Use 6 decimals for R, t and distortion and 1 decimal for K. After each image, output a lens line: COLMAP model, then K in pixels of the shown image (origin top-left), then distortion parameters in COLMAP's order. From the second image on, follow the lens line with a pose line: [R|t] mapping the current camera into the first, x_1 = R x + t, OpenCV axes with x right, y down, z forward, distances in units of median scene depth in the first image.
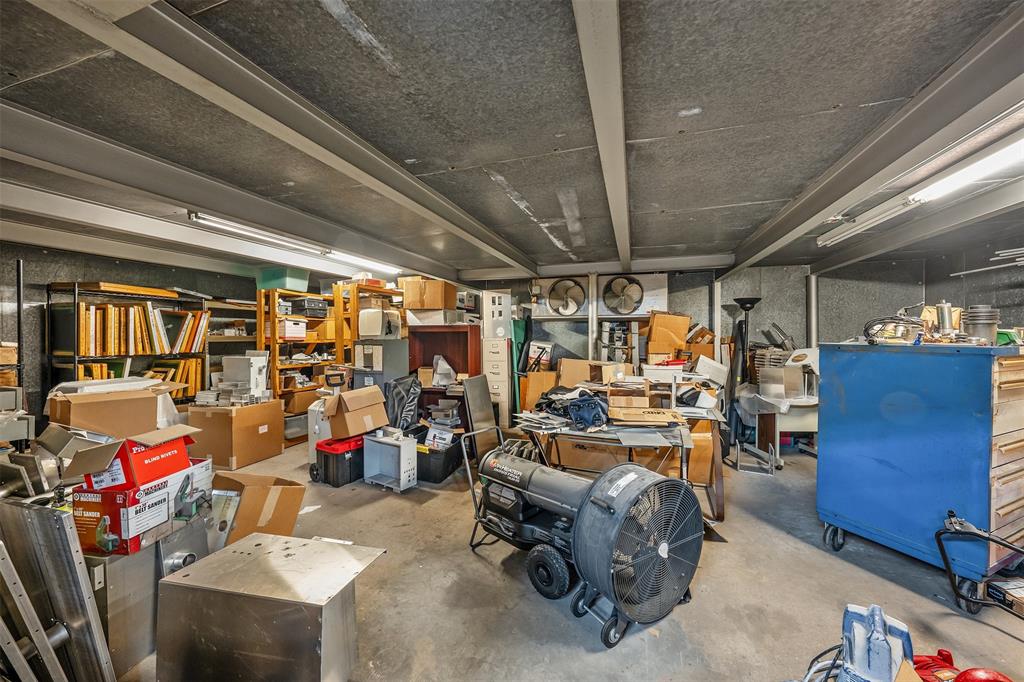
lens RADIAL K [[369.0, 0, 515.2], [0, 369.0, 331.9], [0, 0, 1]] dist [-0.000568, -0.000071]
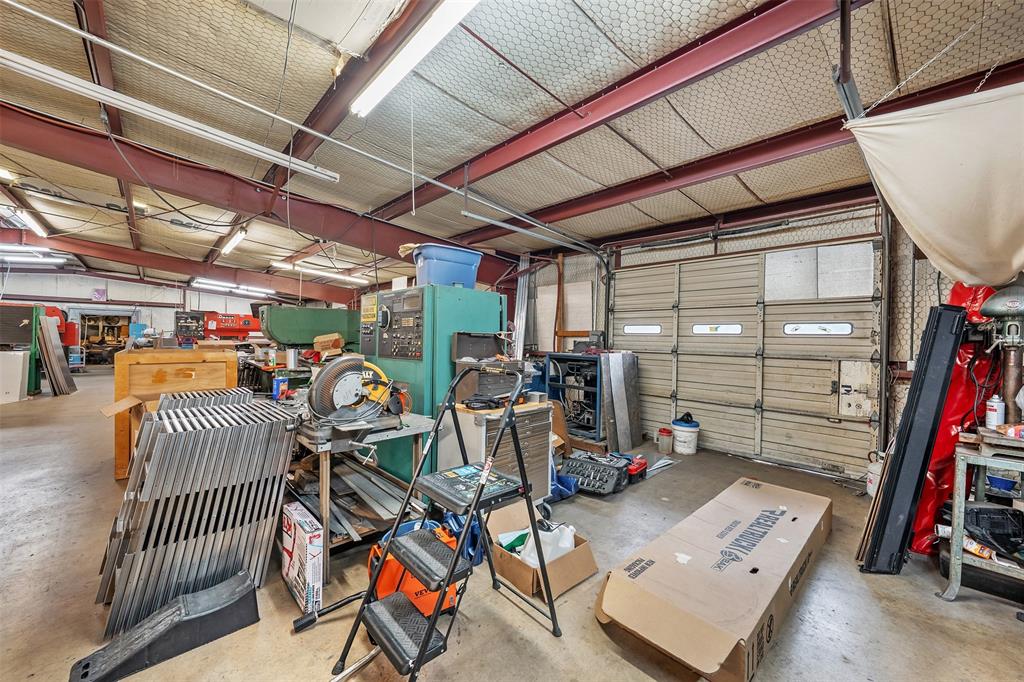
lens RADIAL K [[391.5, 0, 500.9], [0, 391.5, 337.9], [0, 0, 1]] dist [-0.000361, 0.000071]
pose [[0.504610, 0.010209, 0.863287, -1.176572], [-0.027356, 0.999617, 0.004169, -0.042738], [-0.862914, -0.025720, 0.504696, -4.537235]]
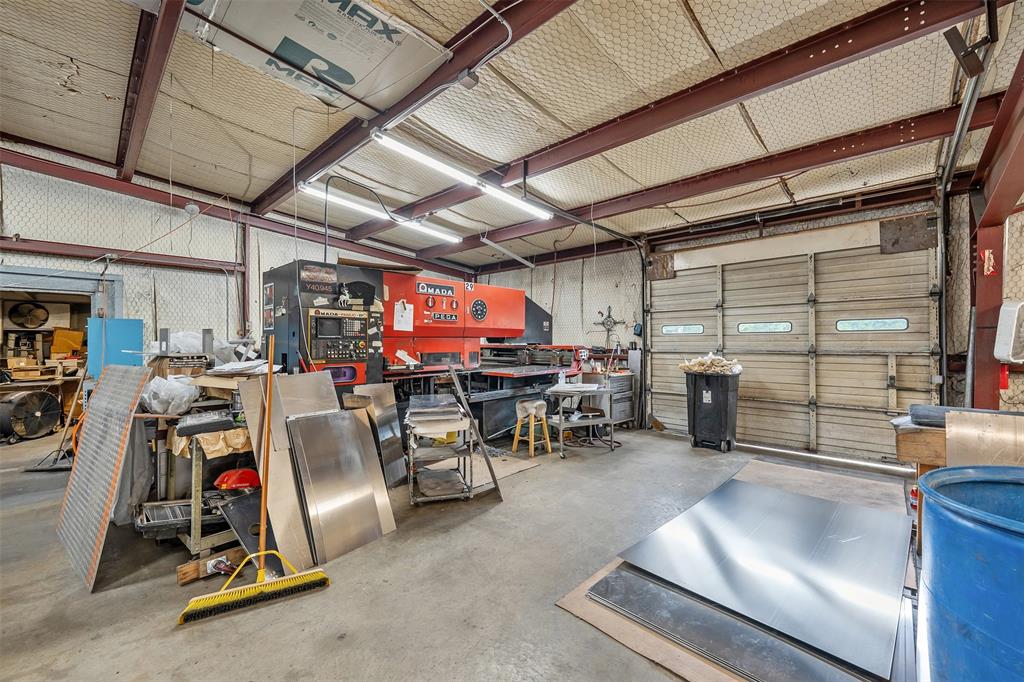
lens RADIAL K [[411.0, 0, 518.1], [0, 411.0, 338.8], [0, 0, 1]] dist [0.000616, 0.000252]
pose [[0.433698, 0.005599, 0.901041, -0.369767], [-0.008252, 0.999963, -0.002242, -0.018240], [-0.901021, -0.006463, 0.433728, -1.584709]]
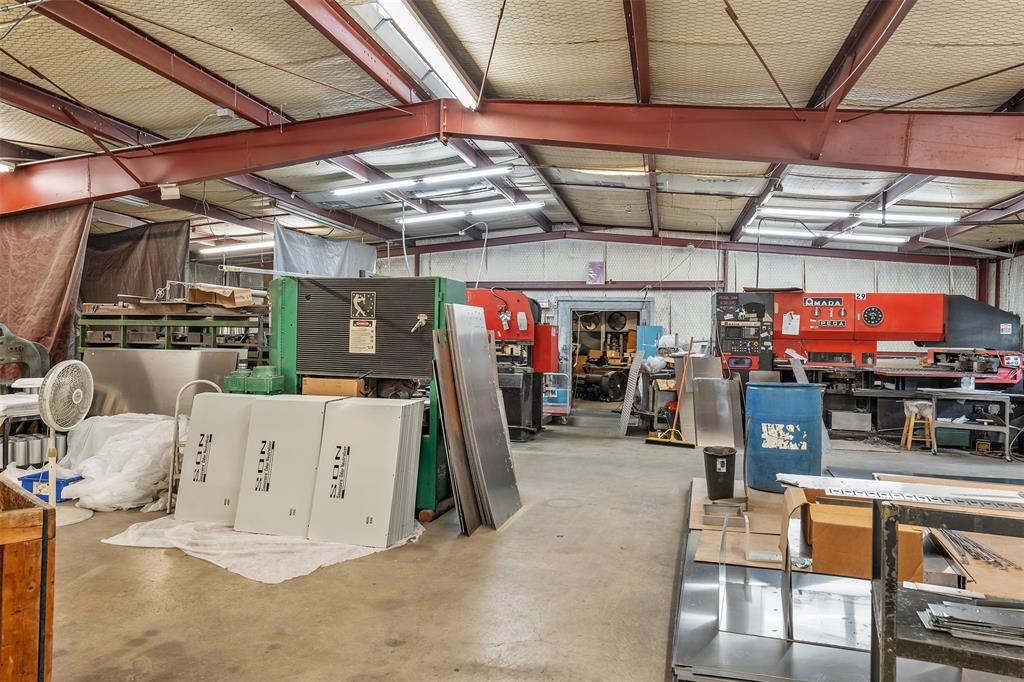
lens RADIAL K [[683.0, 0, 512.0], [0, 683.0, 341.0], [0, 0, 1]] dist [-0.003077, -0.000190]
pose [[0.995690, 0.017880, 0.091003, -0.697534], [-0.019199, 0.999723, 0.013631, -0.028994], [-0.090735, -0.015319, 0.995757, -2.995660]]
